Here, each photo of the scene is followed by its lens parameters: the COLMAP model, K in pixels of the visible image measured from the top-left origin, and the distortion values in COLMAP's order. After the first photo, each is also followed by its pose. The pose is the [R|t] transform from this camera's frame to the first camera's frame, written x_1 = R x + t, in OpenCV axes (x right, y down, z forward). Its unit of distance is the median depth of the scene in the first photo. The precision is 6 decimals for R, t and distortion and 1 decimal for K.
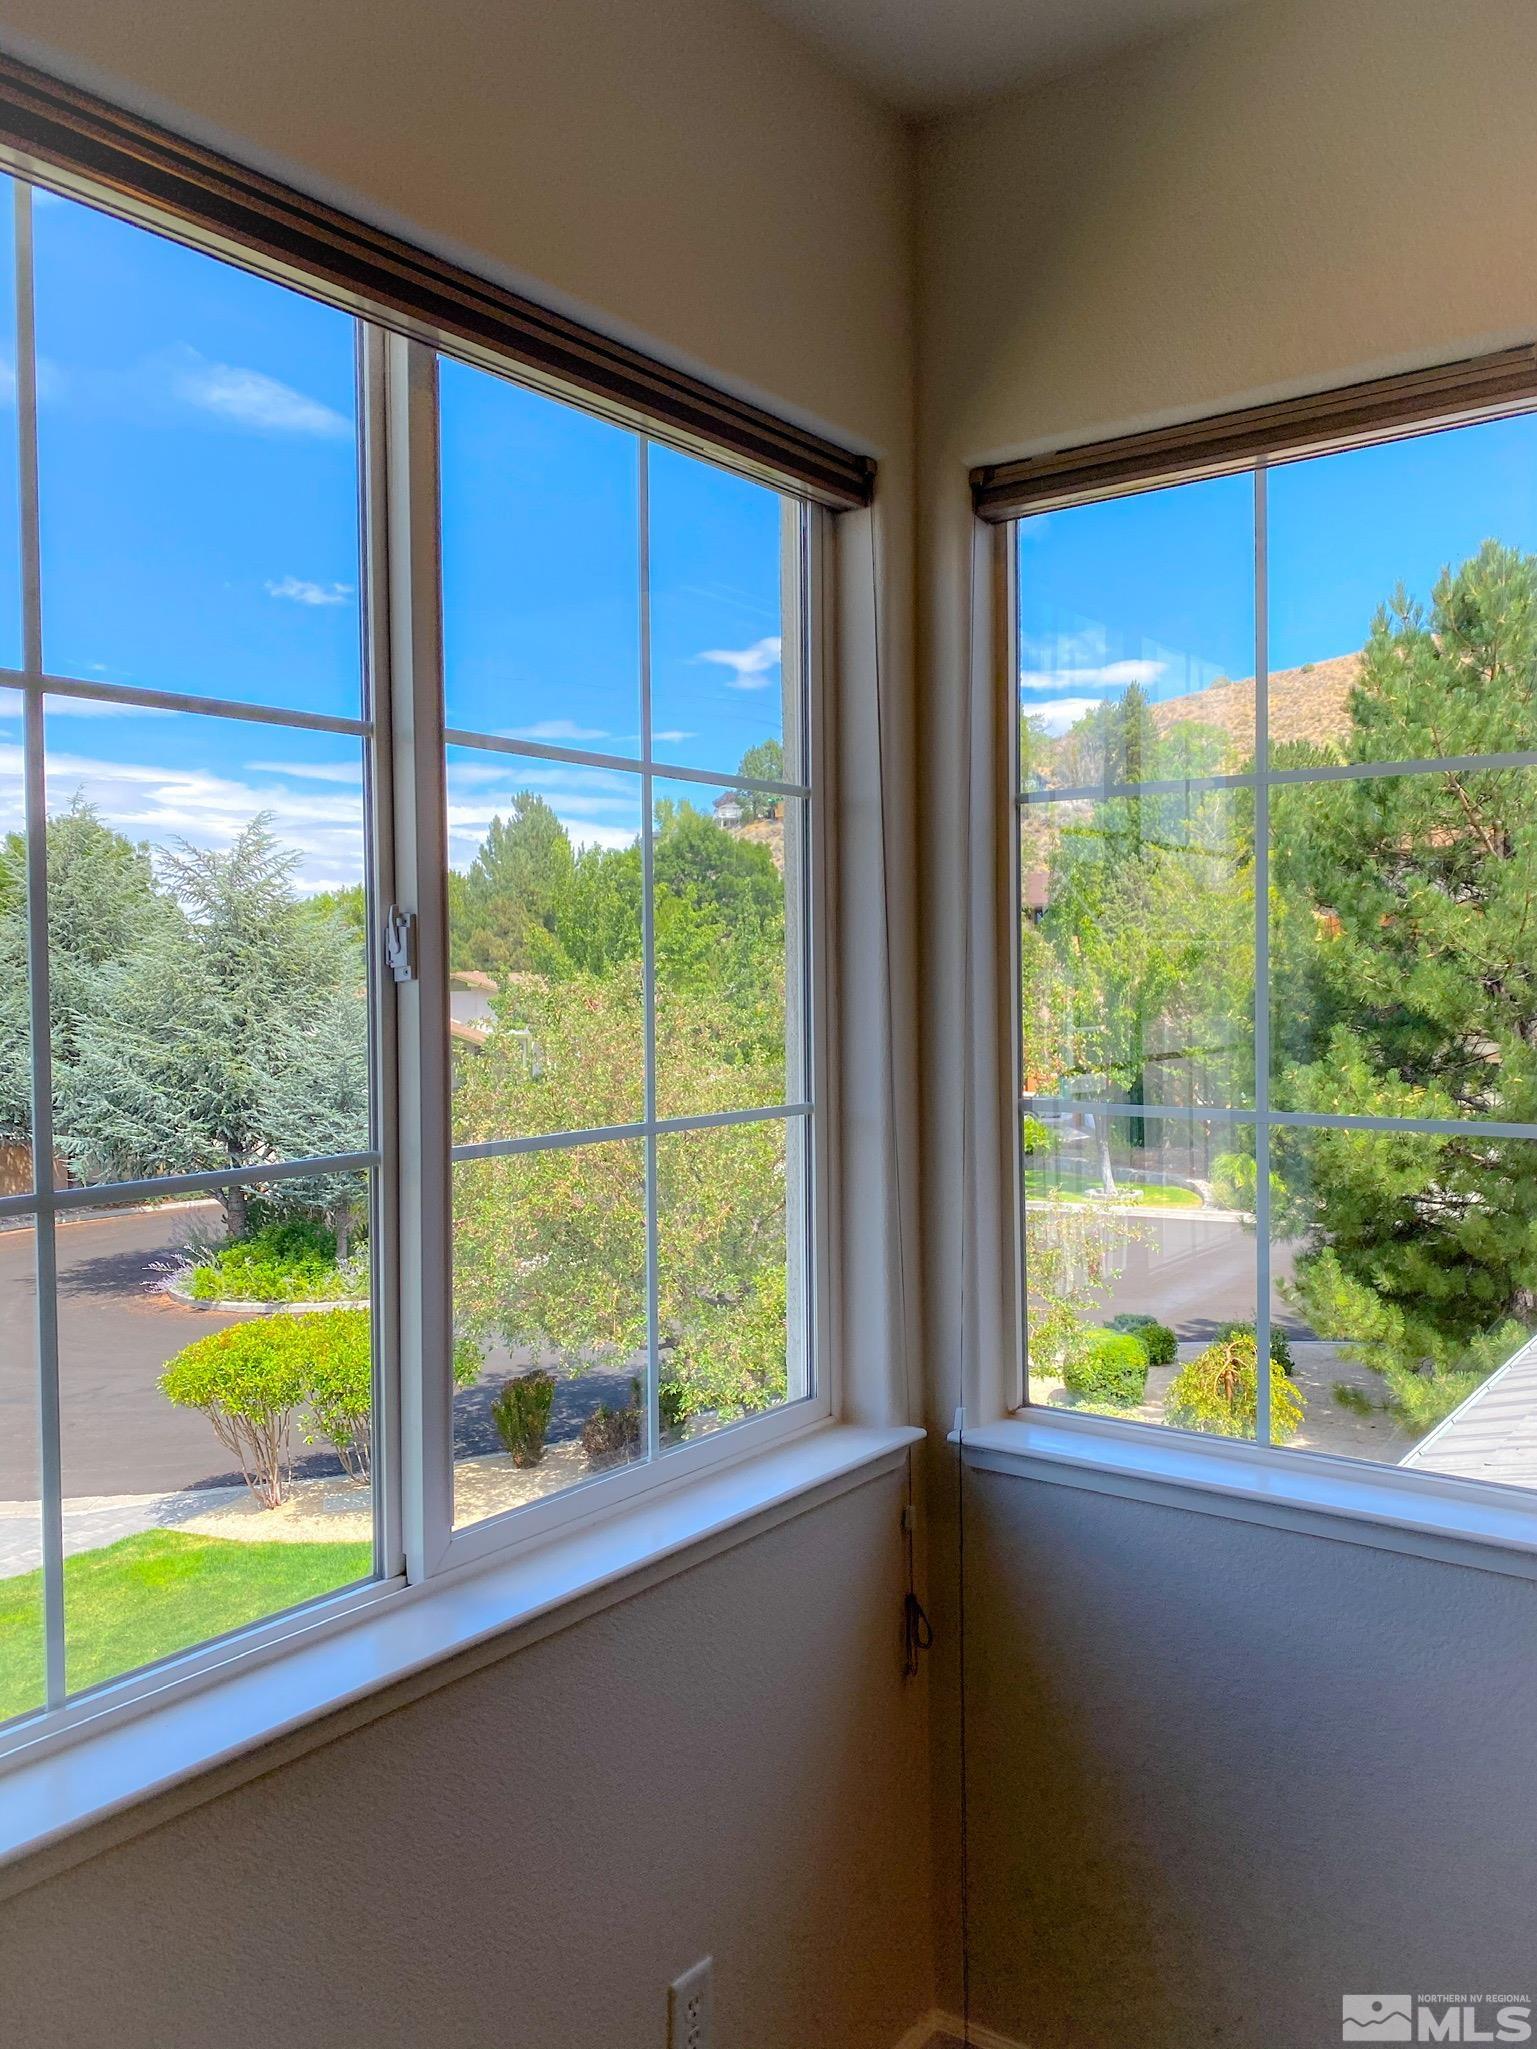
lens RADIAL K [[1581.4, 0, 765.0], [0, 1581.4, 998.8], [0, 0, 1]] dist [0.004221, 0.001548]
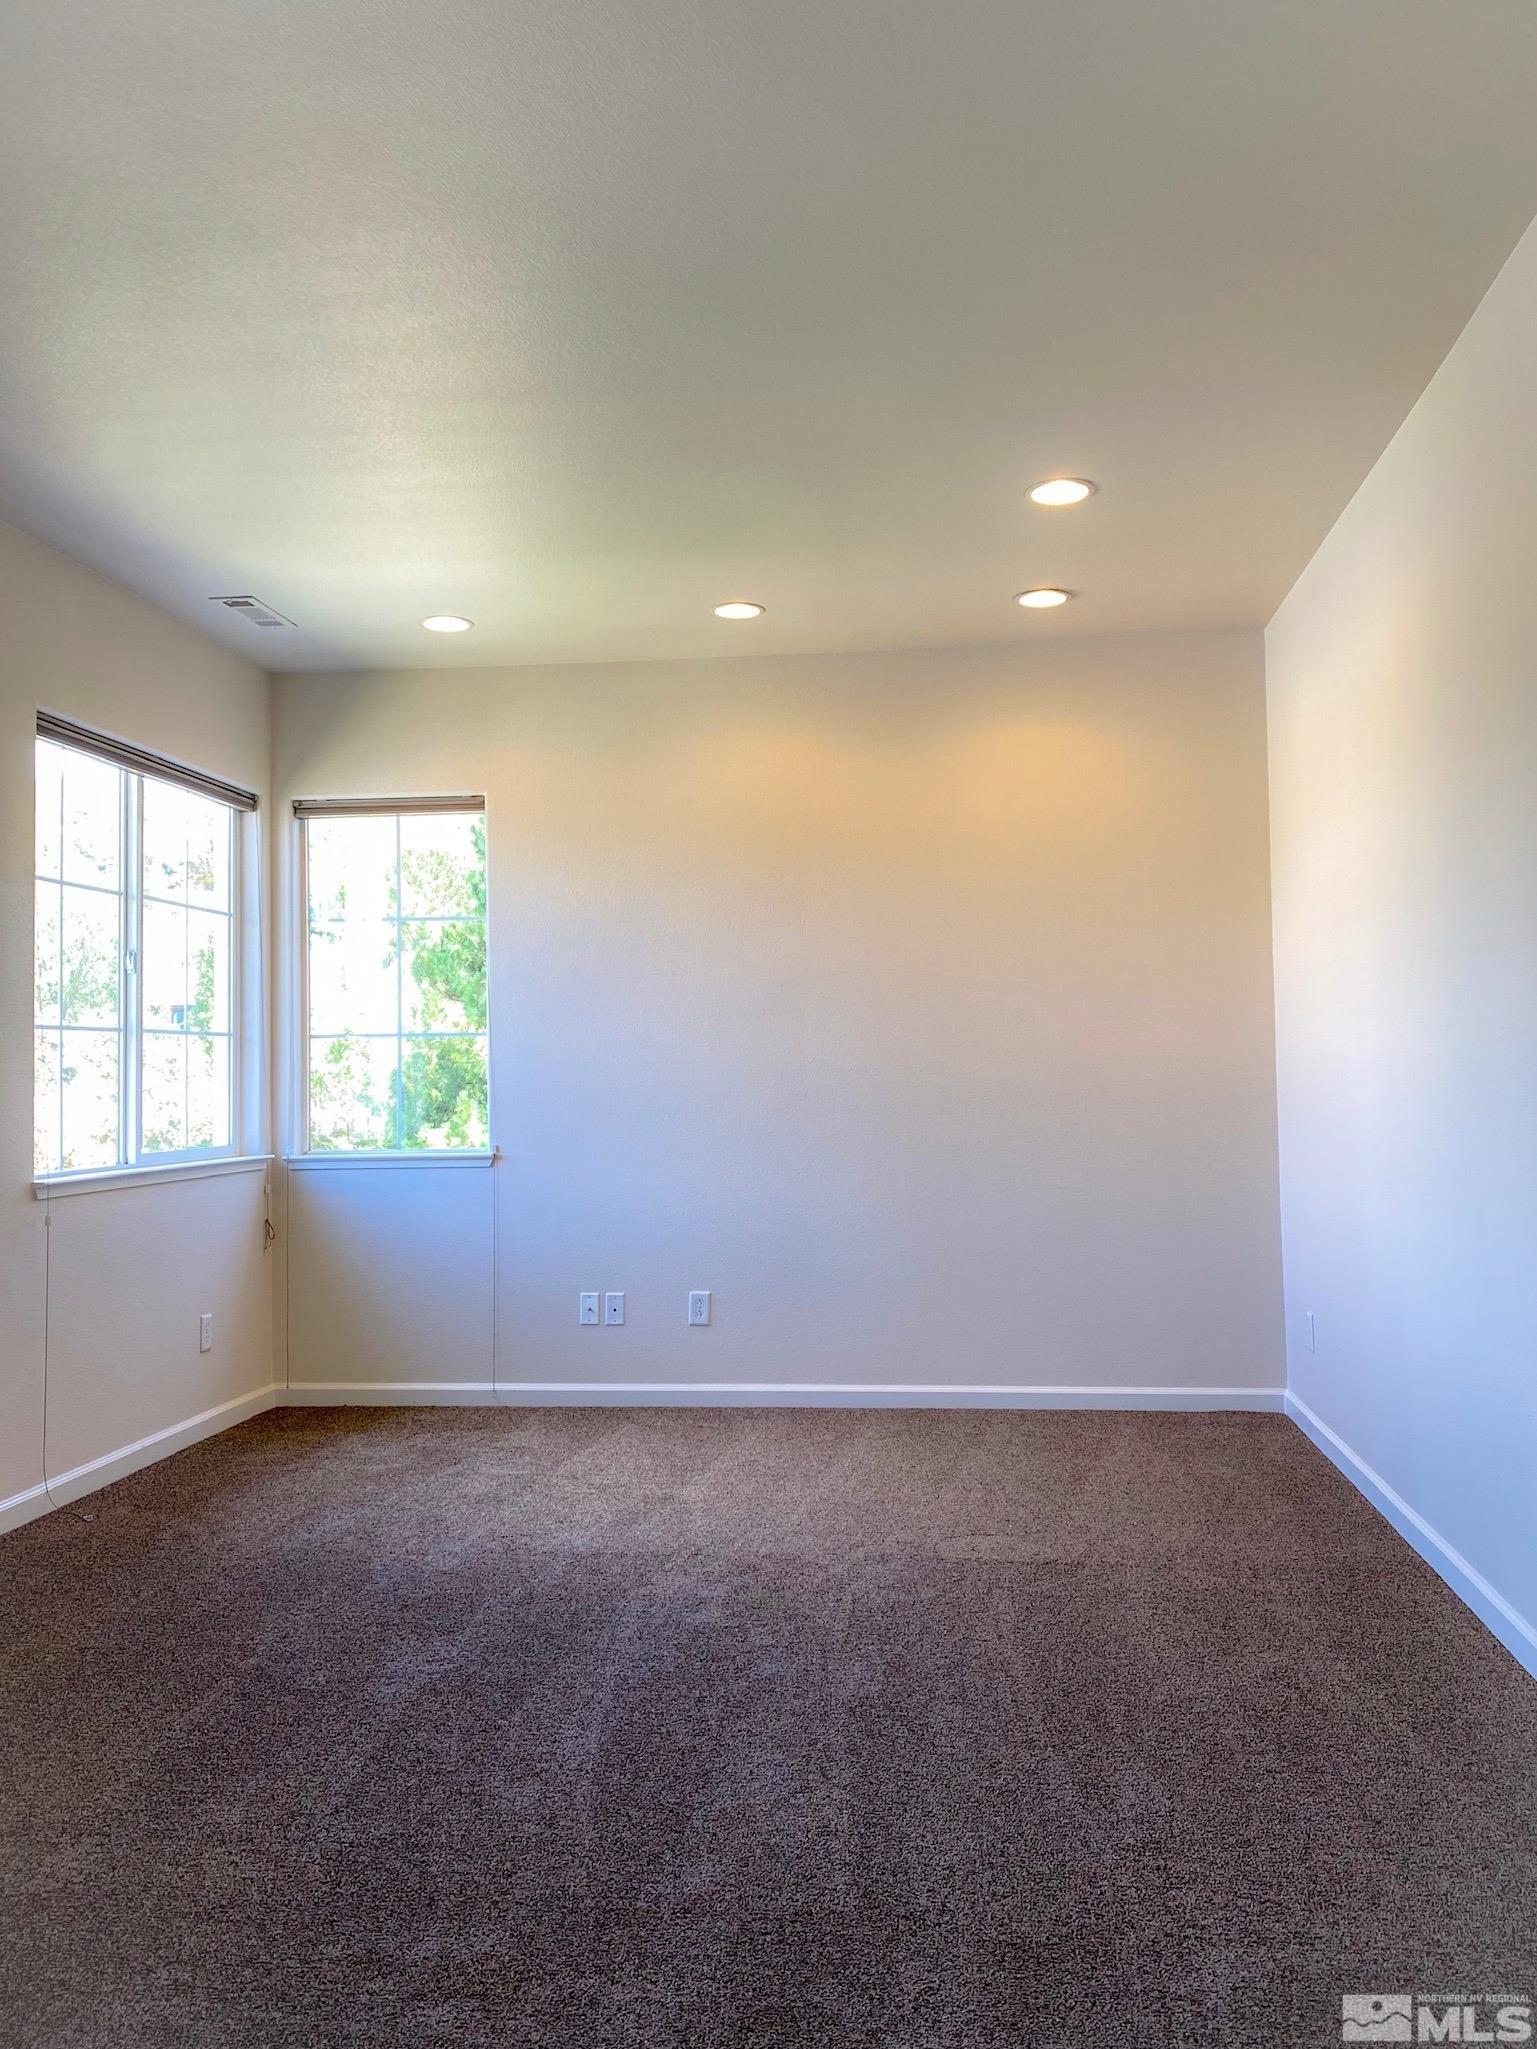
lens RADIAL K [[1581.4, 0, 765.0], [0, 1581.4, 998.8], [0, 0, 1]] dist [0.004221, 0.001548]
pose [[0.863677, 0.020049, 0.503647, -0.511705], [0.012172, 0.998088, -0.060605, 0.172951], [-0.503899, 0.058474, 0.861781, -1.665338]]
